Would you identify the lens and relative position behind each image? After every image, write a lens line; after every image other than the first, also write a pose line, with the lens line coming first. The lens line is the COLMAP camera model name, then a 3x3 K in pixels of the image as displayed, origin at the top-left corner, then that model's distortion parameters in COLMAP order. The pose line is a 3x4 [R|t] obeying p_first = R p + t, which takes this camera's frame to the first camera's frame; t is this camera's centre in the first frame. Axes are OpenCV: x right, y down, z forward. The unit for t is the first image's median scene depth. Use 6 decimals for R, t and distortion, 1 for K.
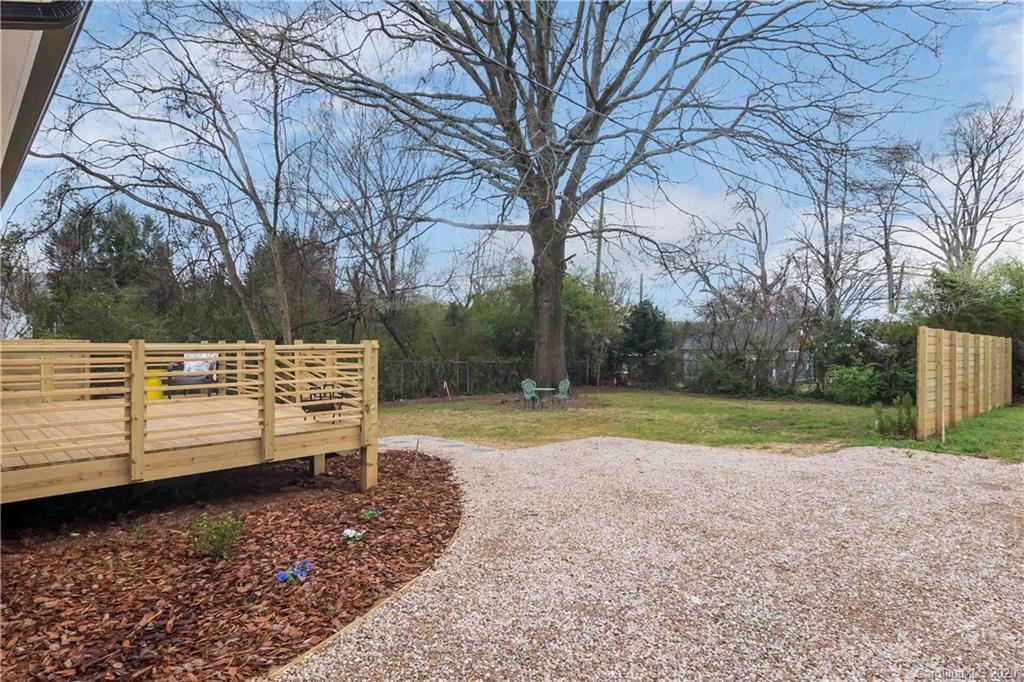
lens RADIAL K [[543.3, 0, 512.0], [0, 543.3, 341.0], [0, 0, 1]] dist [-0.001889, -0.000347]
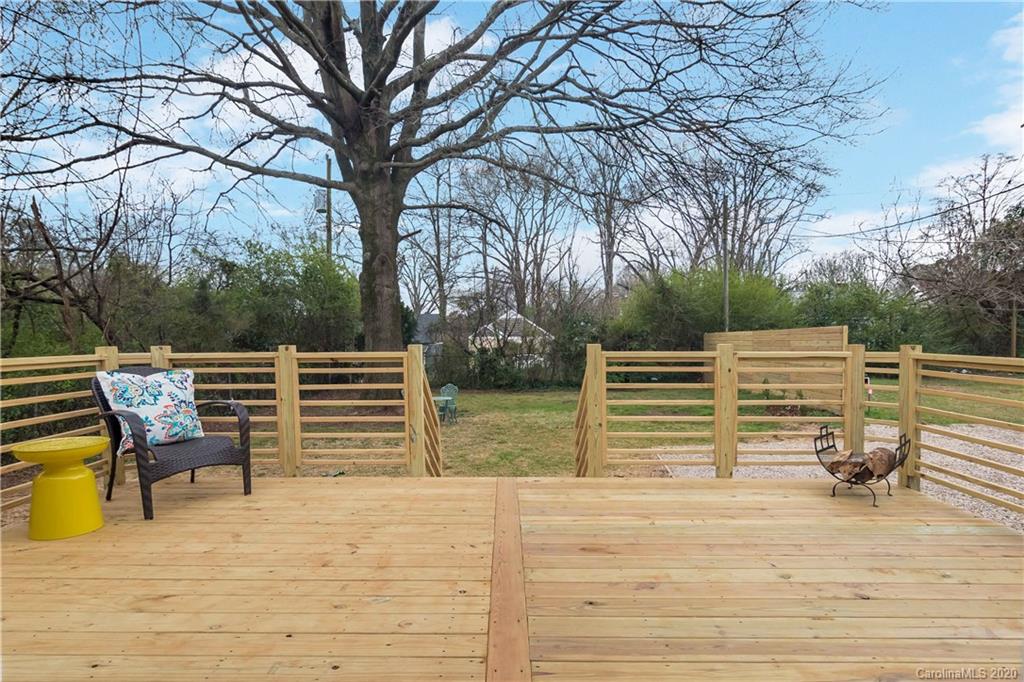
lens RADIAL K [[547.9, 0, 513.8], [0, 547.9, 359.4], [0, 0, 1]] dist [0.001794, 0.000336]
pose [[0.733132, -0.033830, 0.679244, -0.336361], [0.002053, 0.998868, 0.047532, -0.005206], [-0.680083, -0.033452, 0.732372, 0.289247]]
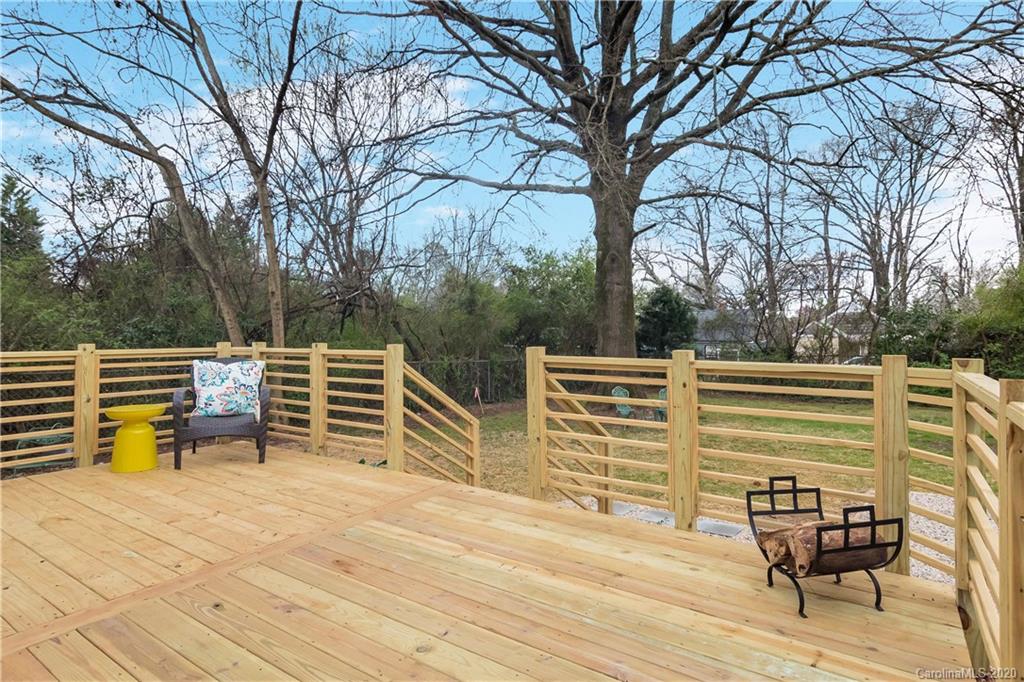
lens RADIAL K [[555.3, 0, 507.7], [0, 555.3, 322.9], [0, 0, 1]] dist [-0.000217, 0.001543]
pose [[0.988167, 0.001809, 0.153372, -0.210060], [0.000136, 0.999920, -0.012667, -0.006911], [-0.153382, 0.012538, 0.988087, 0.236291]]
